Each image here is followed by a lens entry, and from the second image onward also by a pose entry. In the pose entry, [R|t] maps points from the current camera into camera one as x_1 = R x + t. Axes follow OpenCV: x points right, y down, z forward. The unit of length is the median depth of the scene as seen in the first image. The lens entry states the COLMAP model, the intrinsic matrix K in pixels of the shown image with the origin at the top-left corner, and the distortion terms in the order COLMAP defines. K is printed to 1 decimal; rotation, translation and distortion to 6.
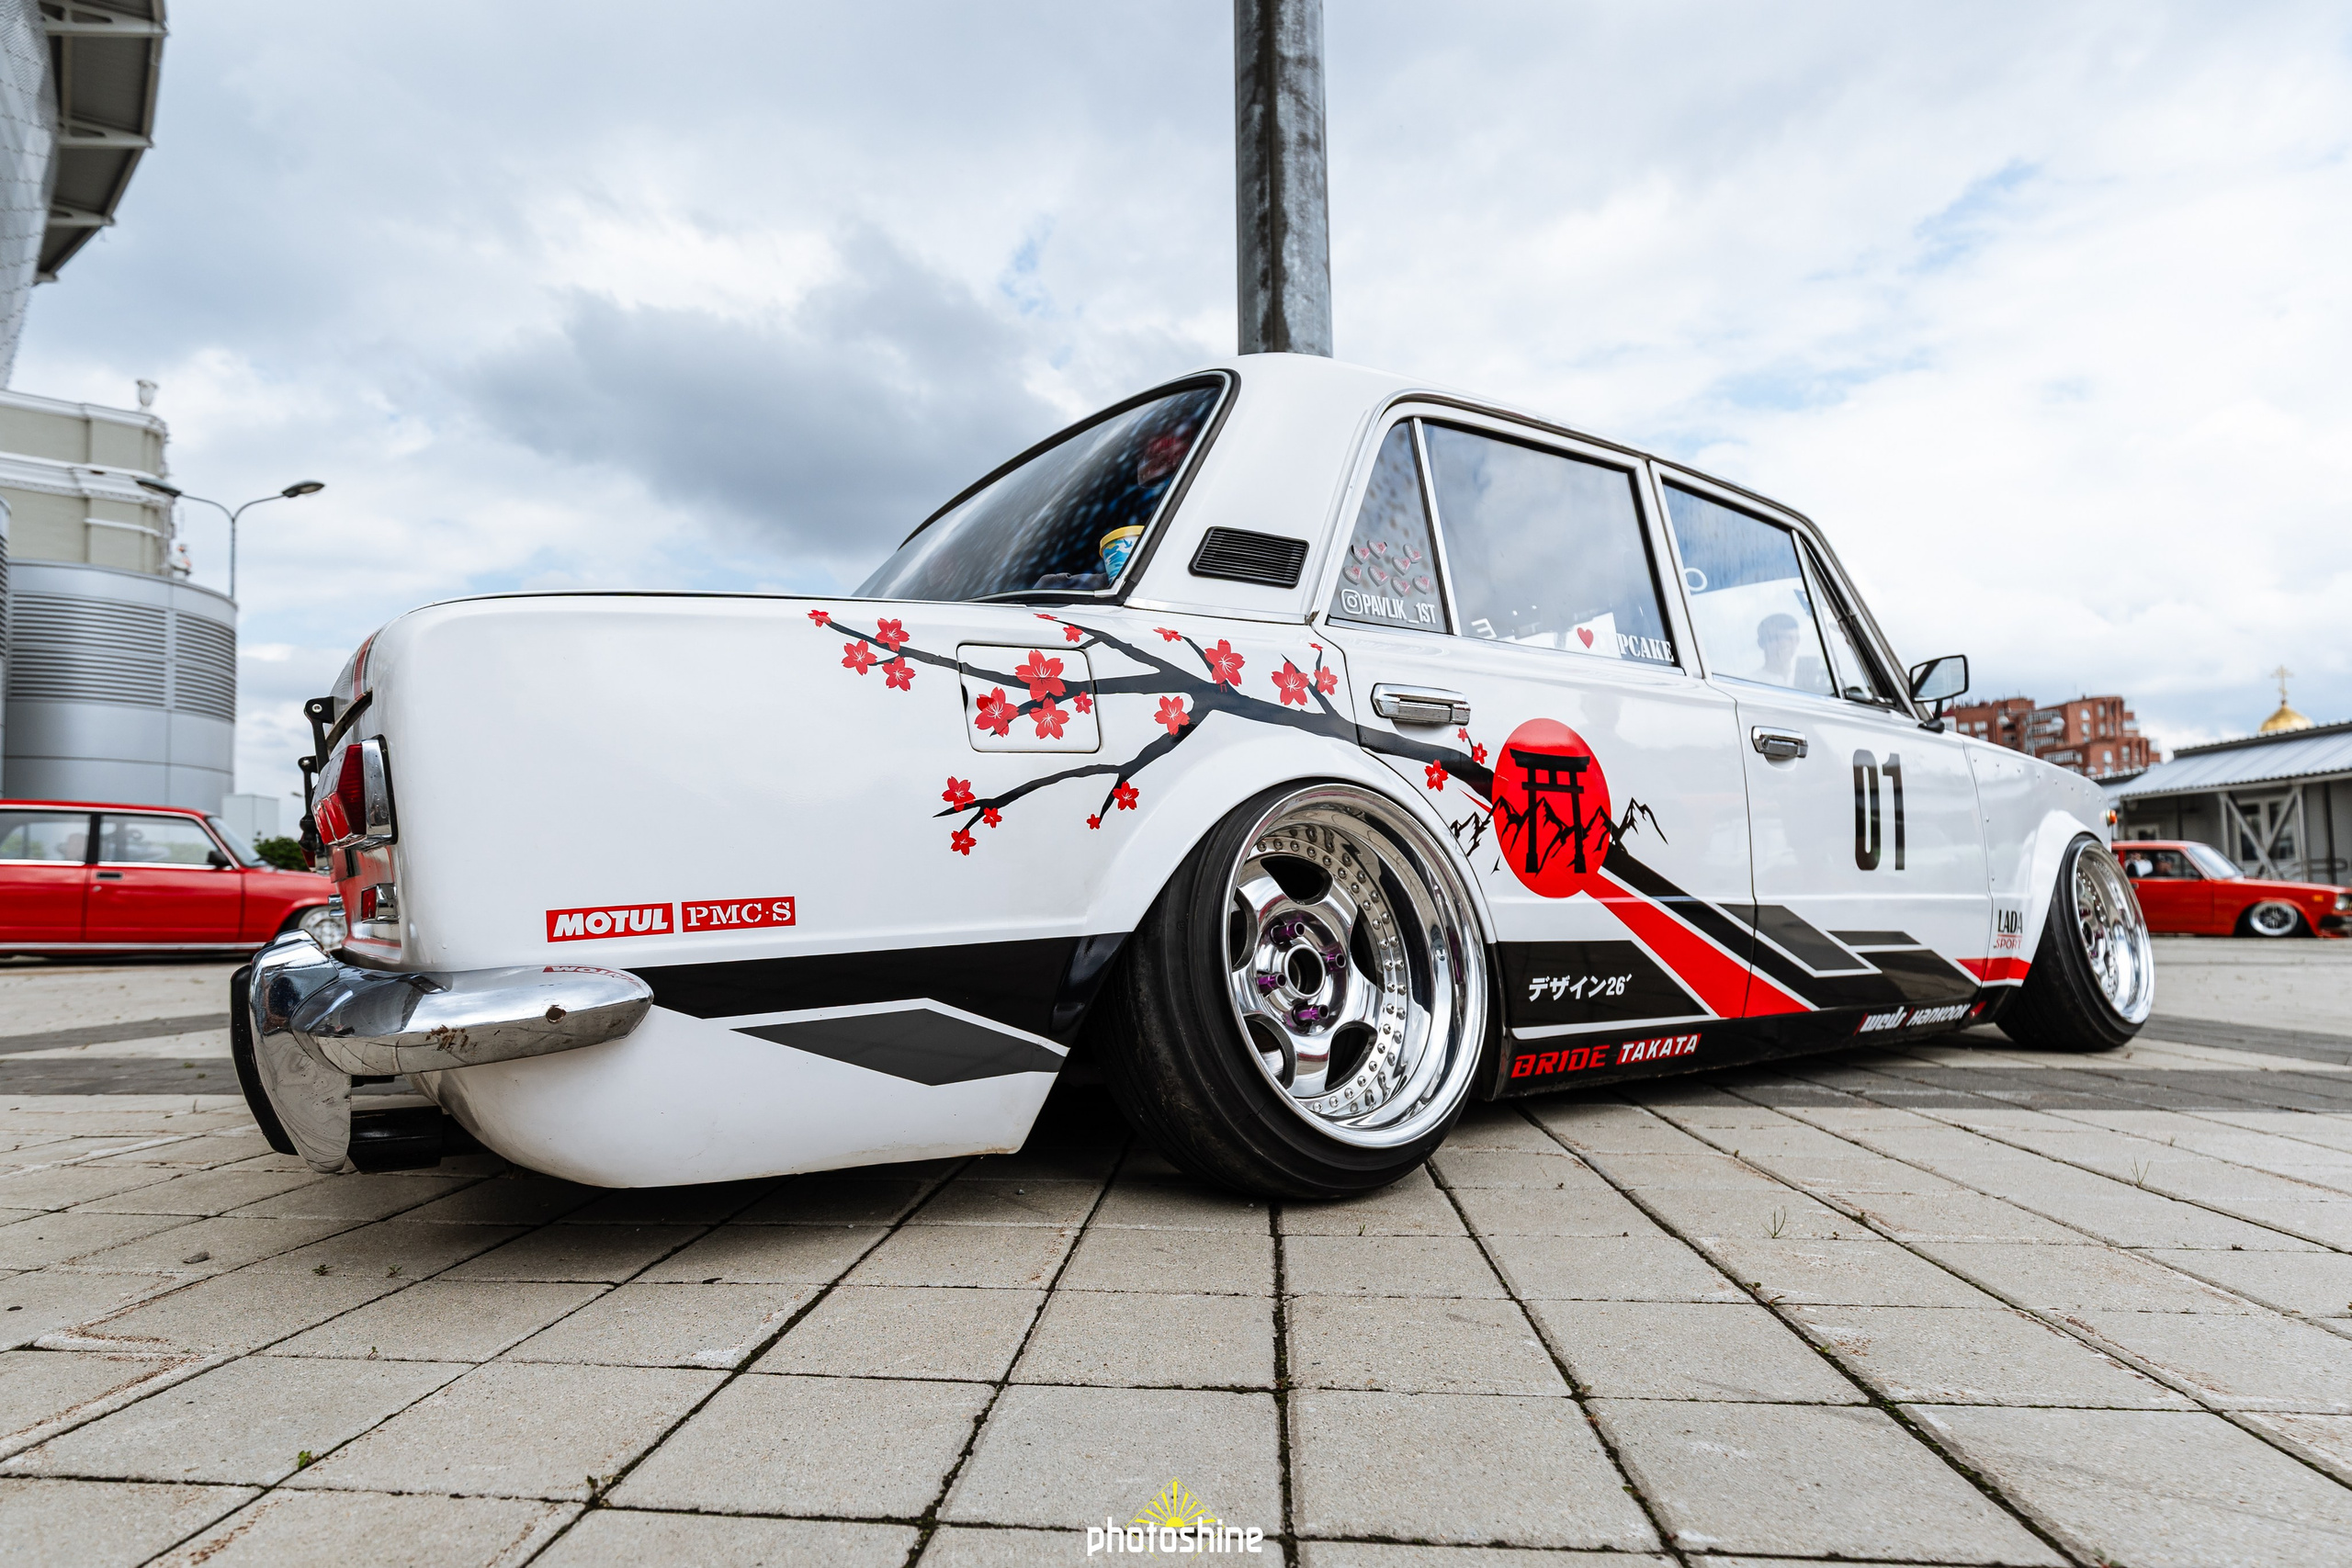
lens RADIAL K [[1202.8, 0, 1166.7], [0, 1202.8, 849.6], [0, 0, 1]] dist [0.001158, -0.000083]
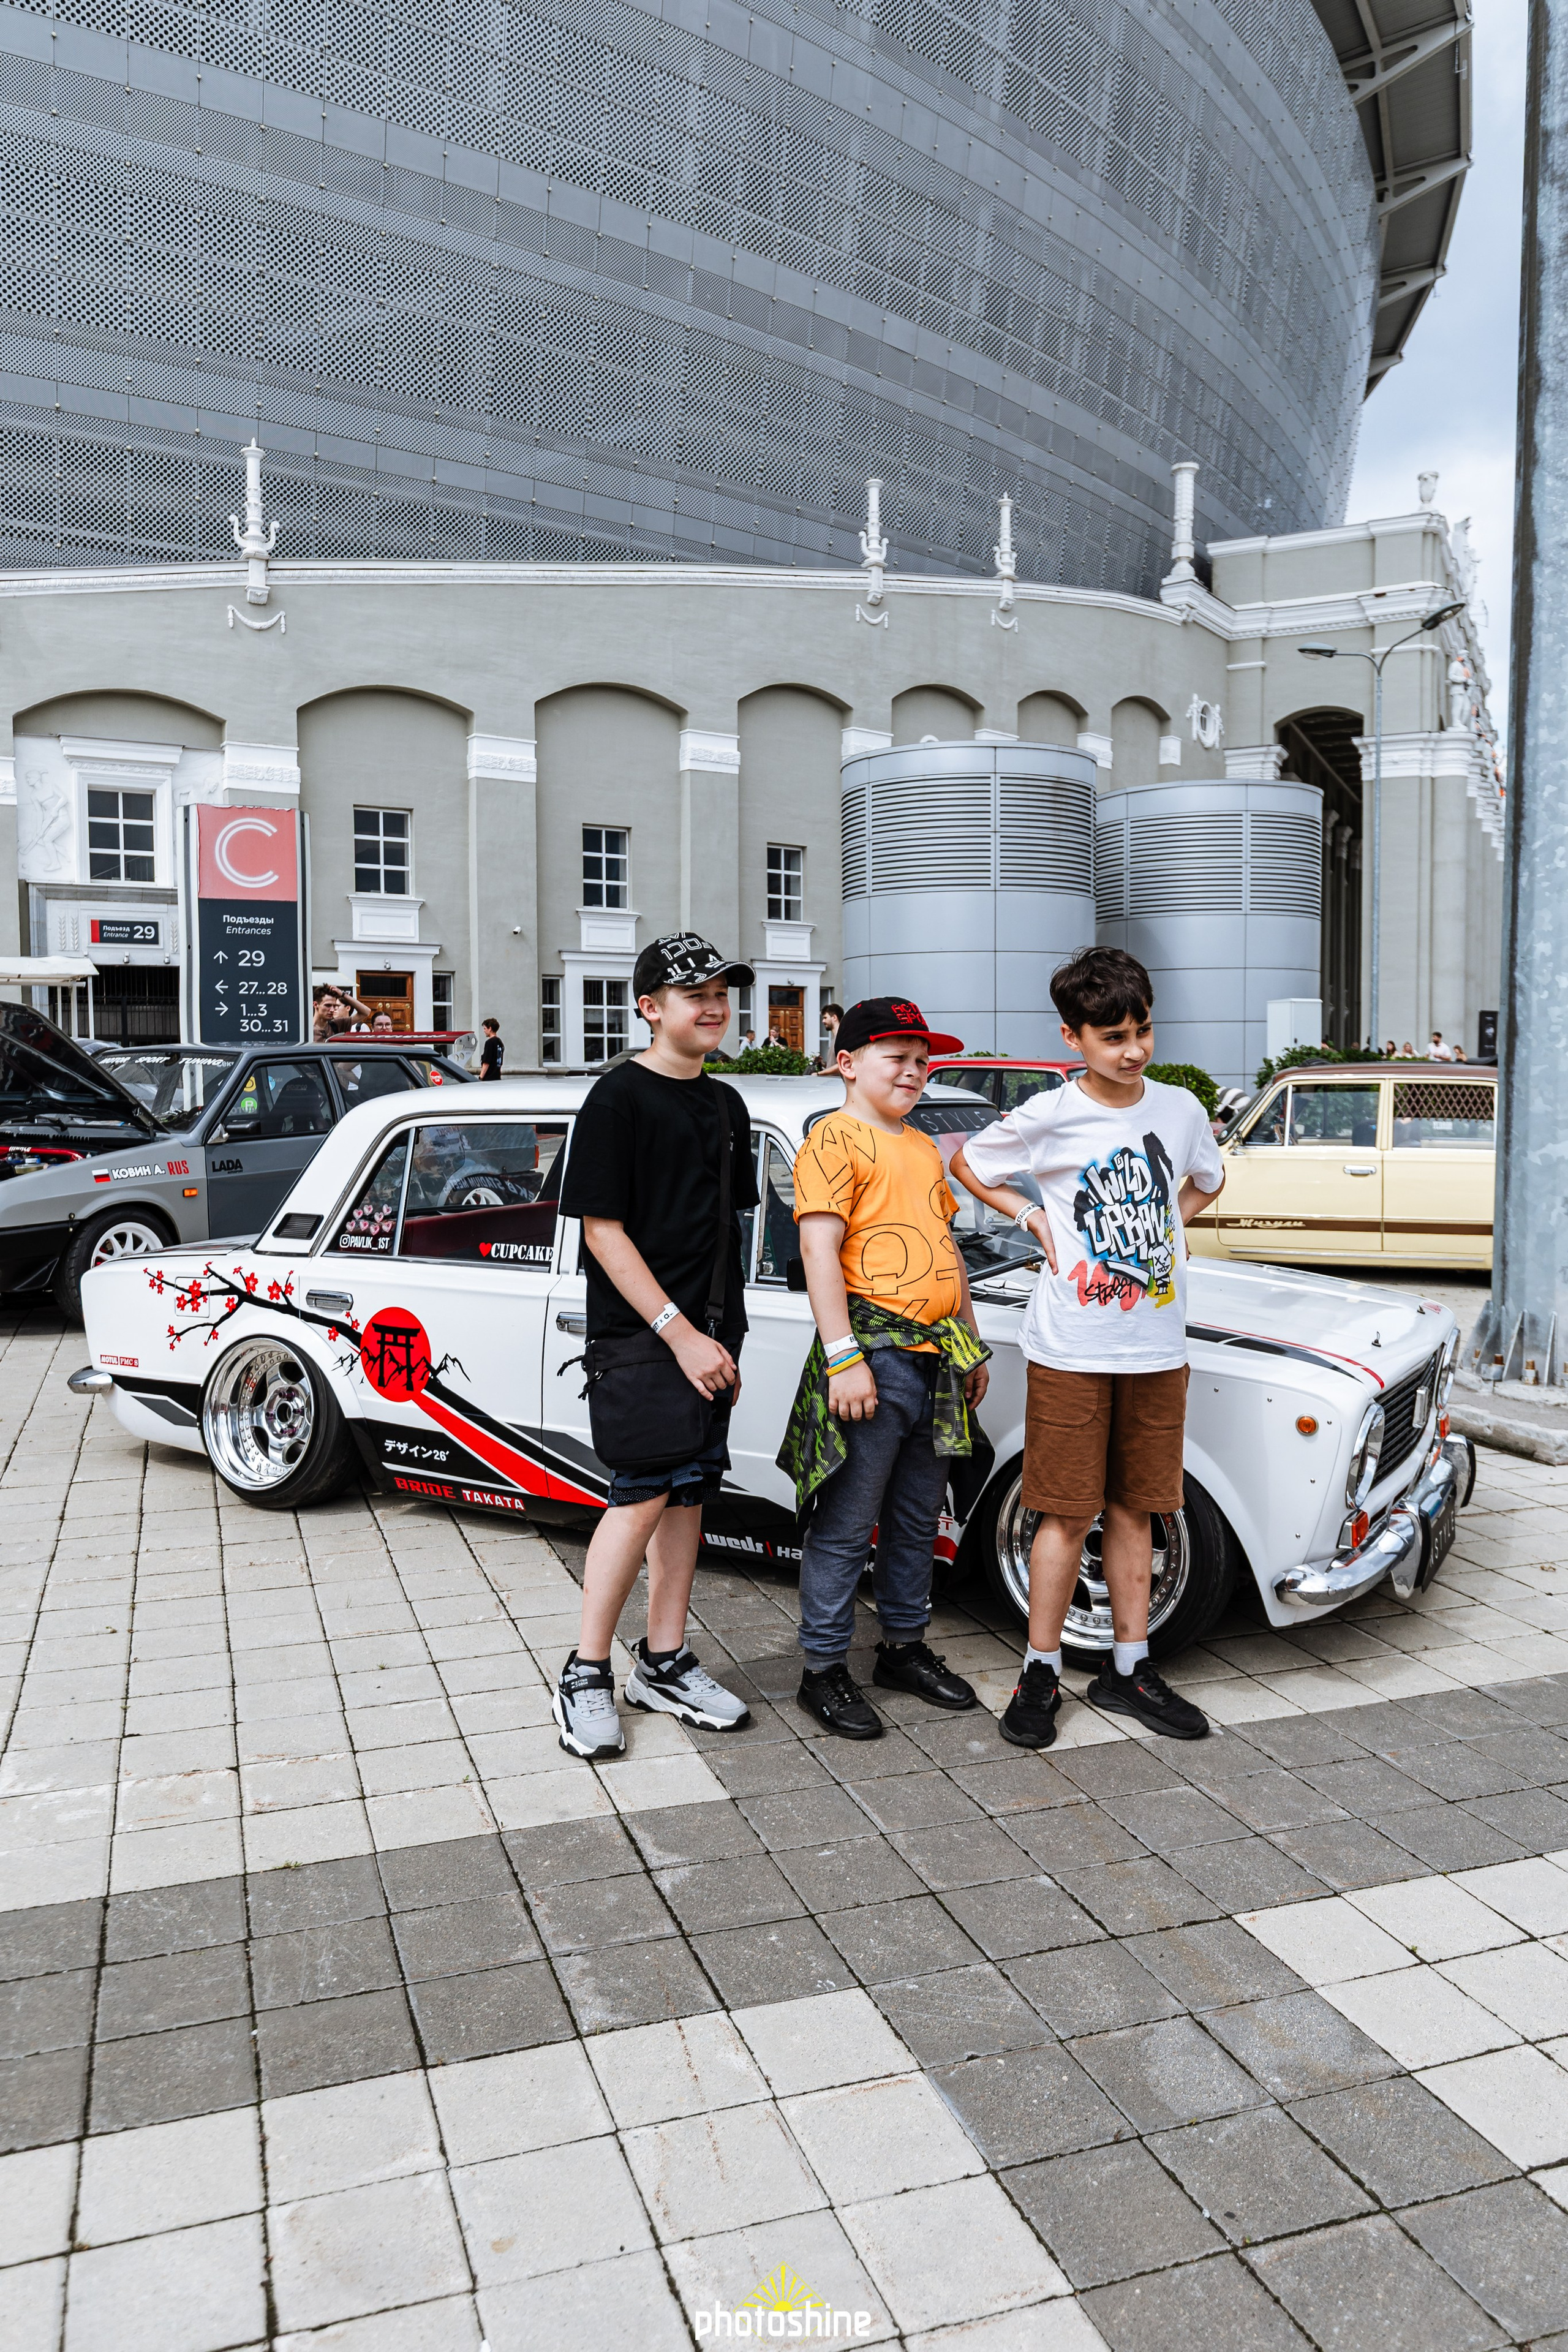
lens RADIAL K [[1668.6, 0, 784.0], [0, 1668.6, 1176.0], [0, 0, 1]] dist [-0.005309, -0.004073]
pose [[0.439699, 0.078154, -0.894738, 2.938861], [0.028911, 0.994459, 0.101072, -0.566280], [0.897680, -0.070309, 0.435003, 0.428016]]
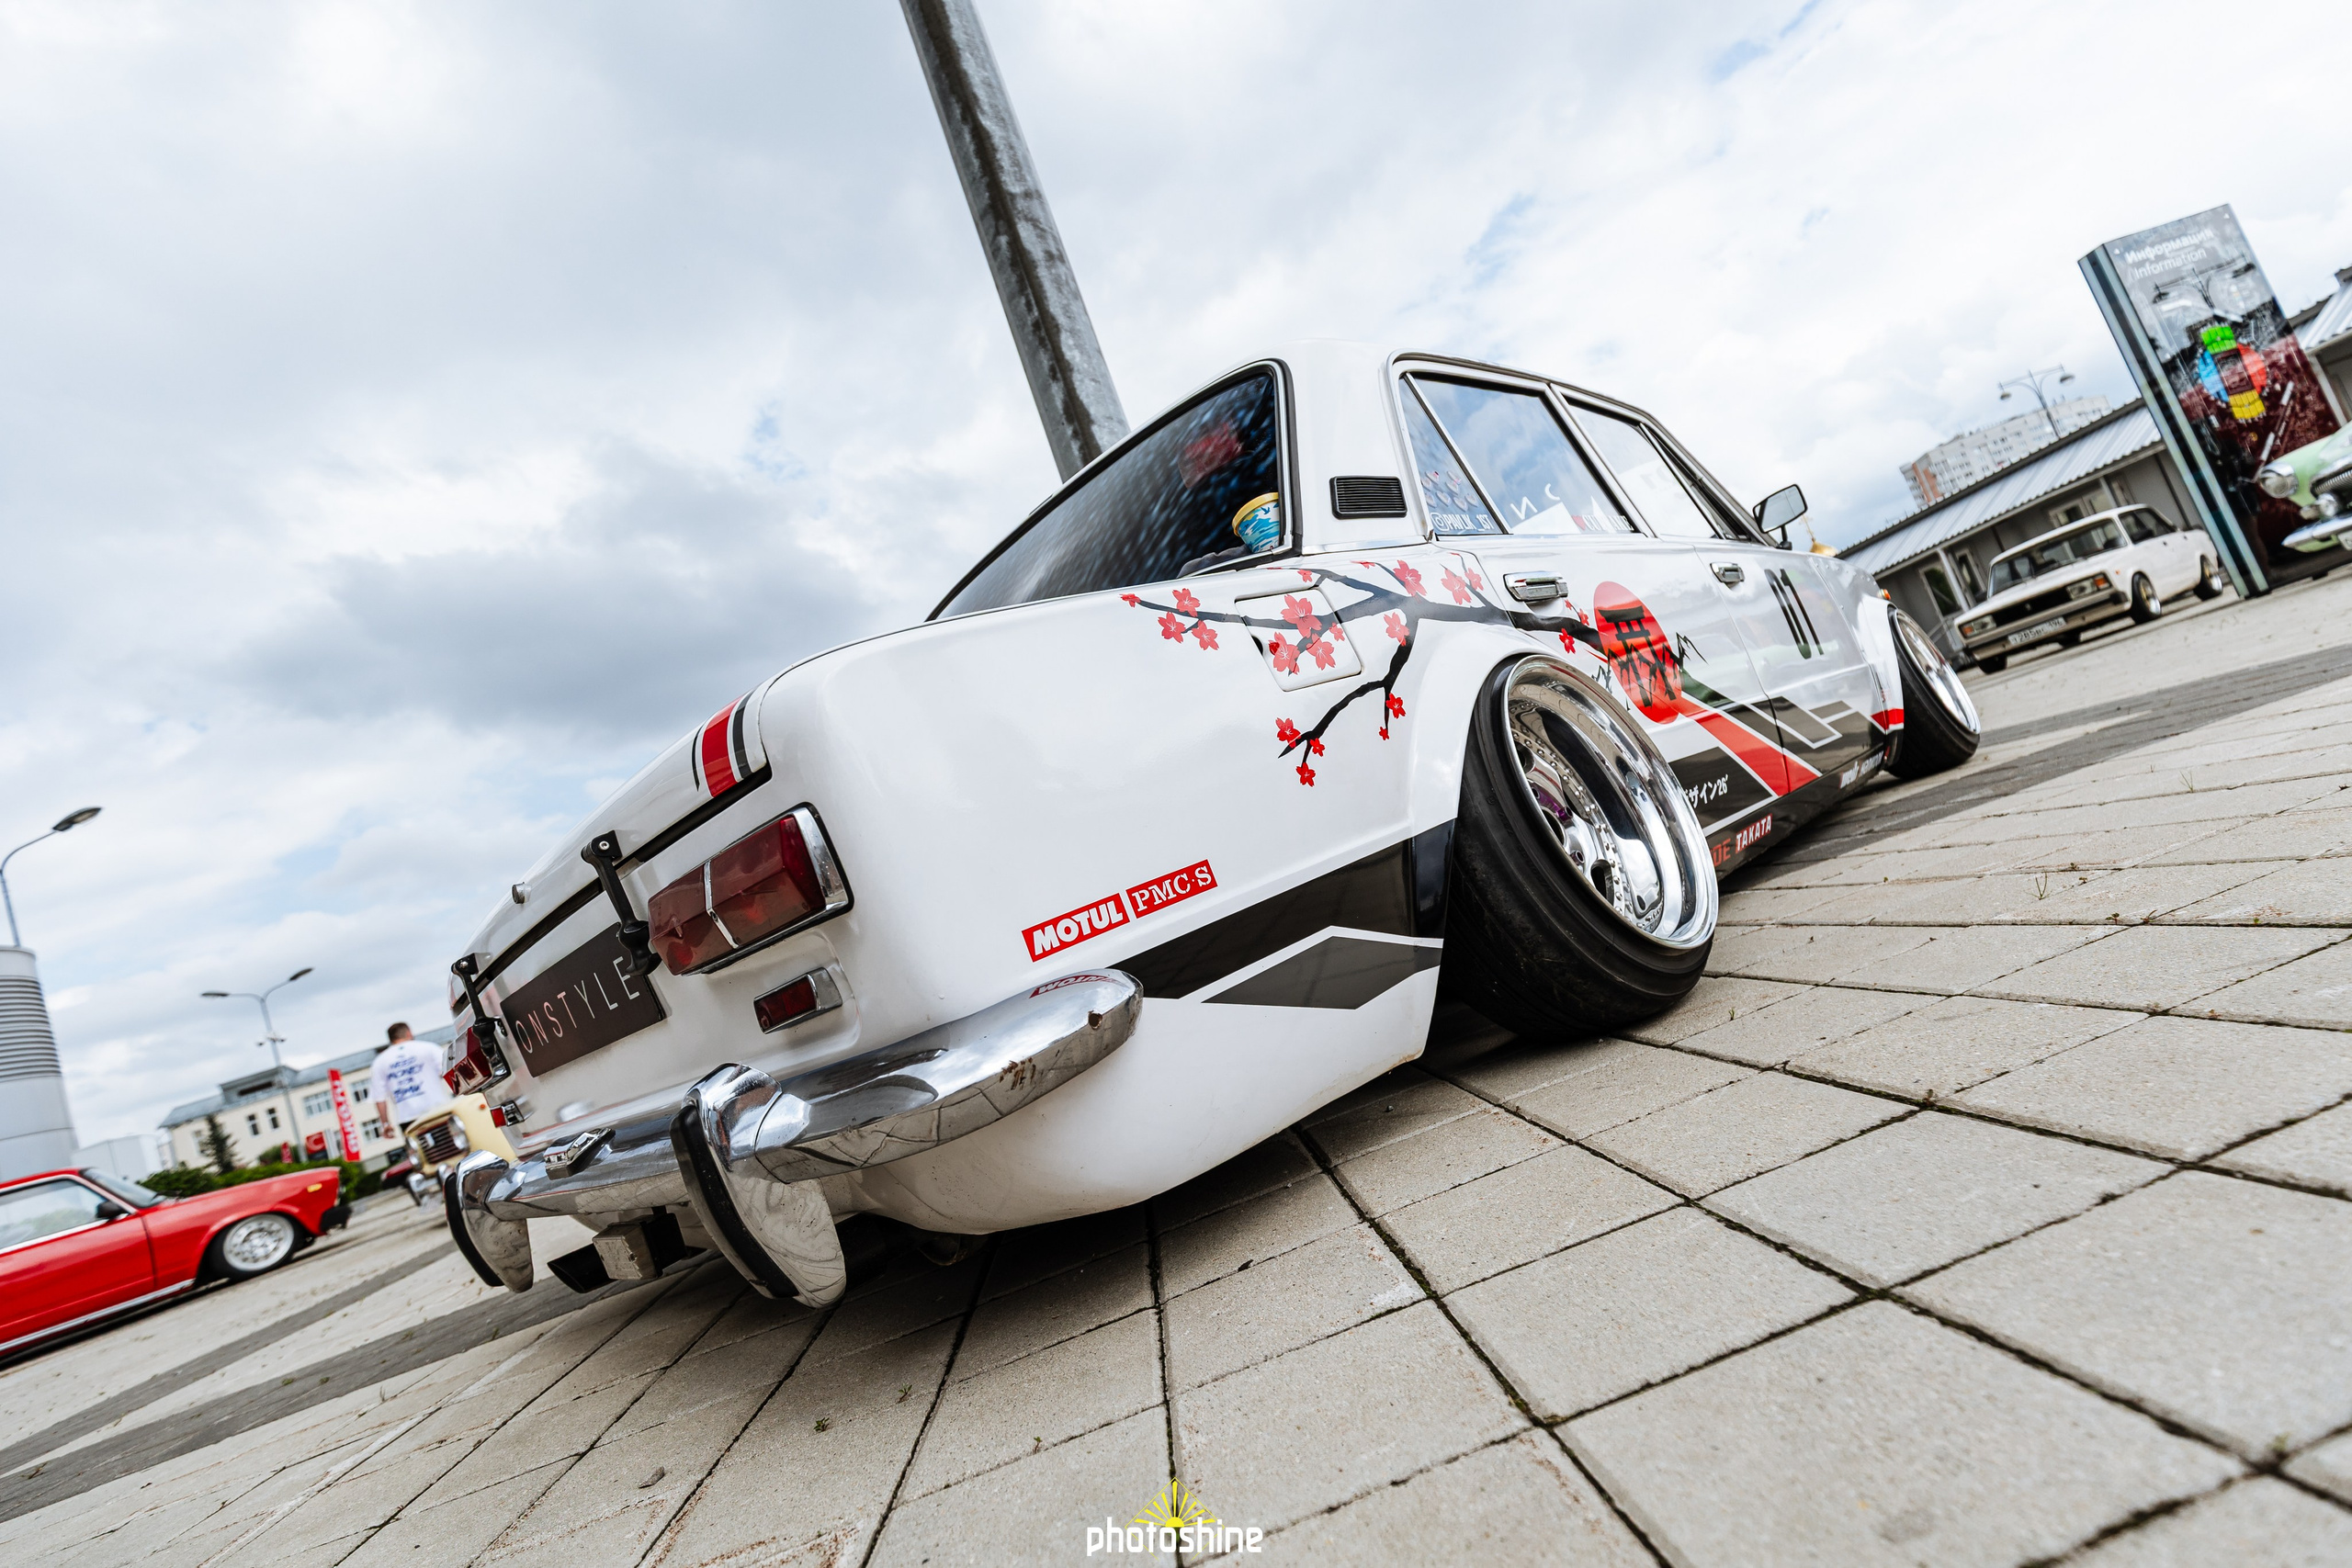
lens RADIAL K [[1061.9, 0, 1211.9], [0, 1061.9, 781.5], [0, 0, 1]] dist [0.001075, 0.000708]
pose [[0.936205, -0.288877, 0.200175, -0.308692], [0.306243, 0.949975, -0.061348, 0.021912], [-0.172439, 0.118737, 0.977838, 0.082869]]
